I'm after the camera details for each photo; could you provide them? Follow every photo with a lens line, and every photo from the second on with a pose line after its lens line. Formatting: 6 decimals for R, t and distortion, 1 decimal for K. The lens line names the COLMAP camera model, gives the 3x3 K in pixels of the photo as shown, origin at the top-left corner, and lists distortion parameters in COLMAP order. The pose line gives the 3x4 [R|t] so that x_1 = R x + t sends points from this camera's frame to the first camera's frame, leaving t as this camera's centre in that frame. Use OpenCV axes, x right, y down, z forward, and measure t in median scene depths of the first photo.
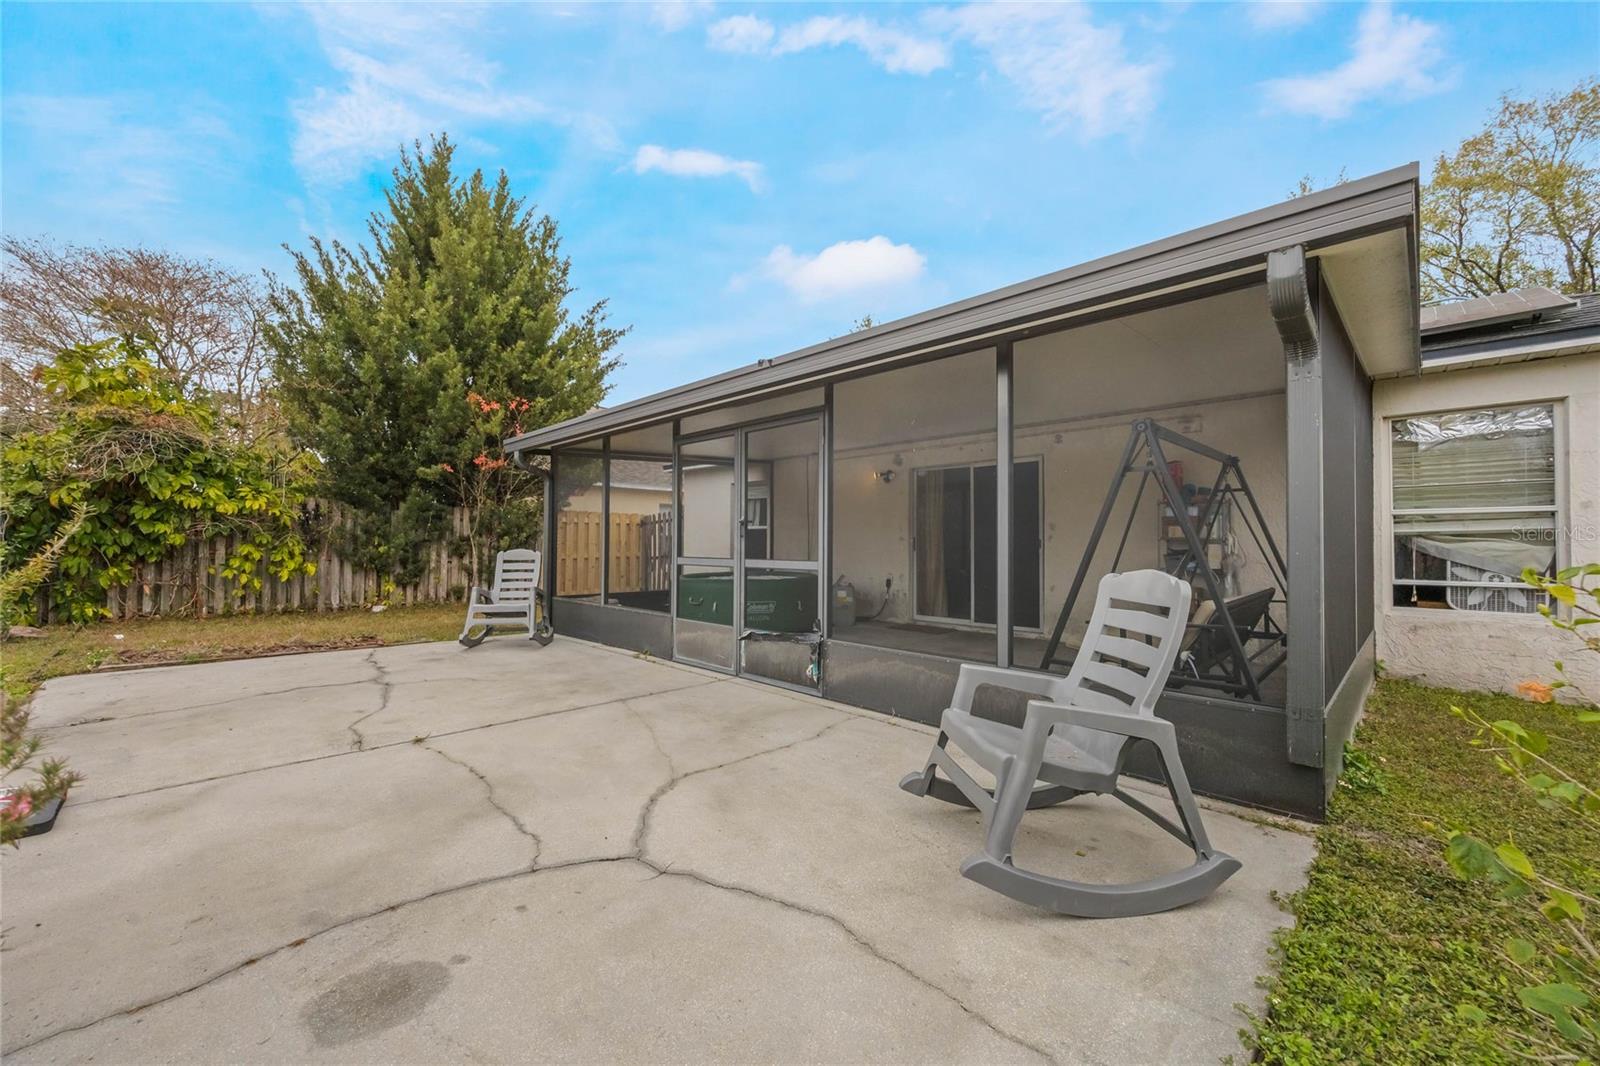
lens RADIAL K [[630.5, 0, 807.9], [0, 630.5, 532.0], [0, 0, 1]] dist [-0.000973, 0.000089]
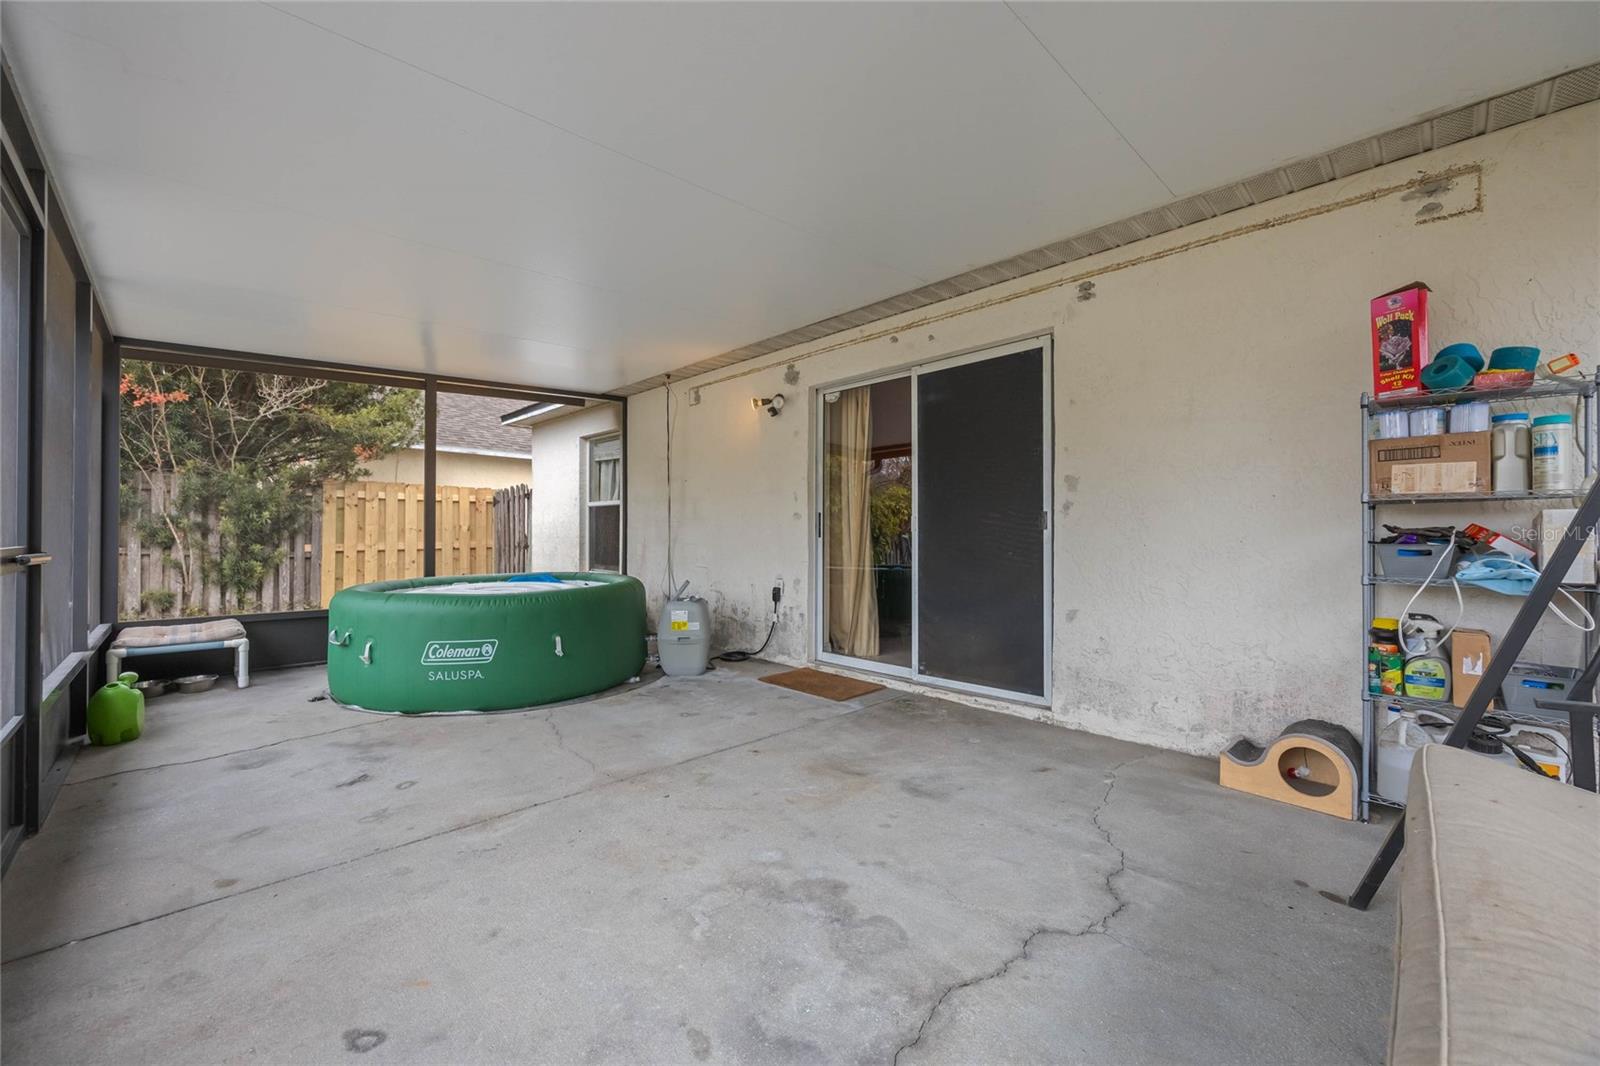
lens RADIAL K [[630.5, 0, 808.8], [0, 630.5, 531.0], [0, 0, 1]] dist [-0.000973, 0.000089]
pose [[0.999909, -0.000582, -0.013478, 0.164787], [0.000767, 0.999906, 0.013713, 0.016662], [0.013469, -0.013723, 0.999815, 0.437617]]
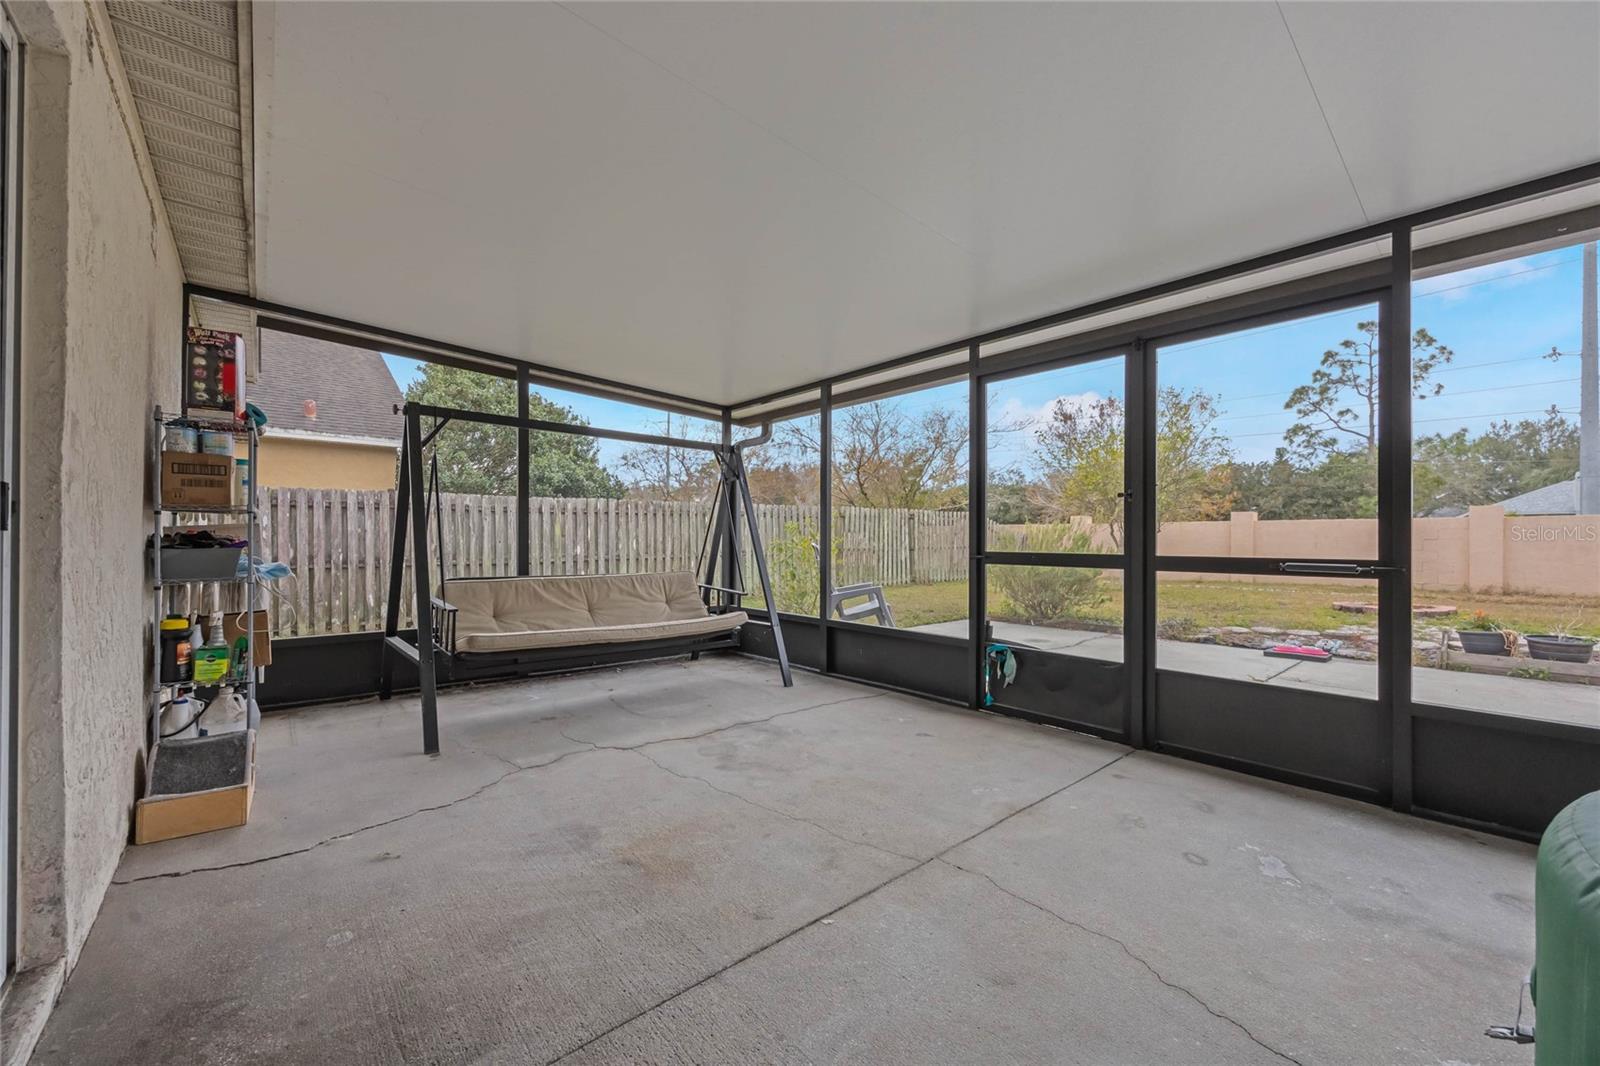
lens RADIAL K [[630.5, 0, 802.5], [0, 630.5, 539.0], [0, 0, 1]] dist [-0.000973, 0.000089]
pose [[-0.996333, -0.008863, 0.085105, 0.116738], [-0.010497, 0.999769, -0.018770, 0.022350], [-0.084919, -0.019594, -0.996195, 0.849198]]
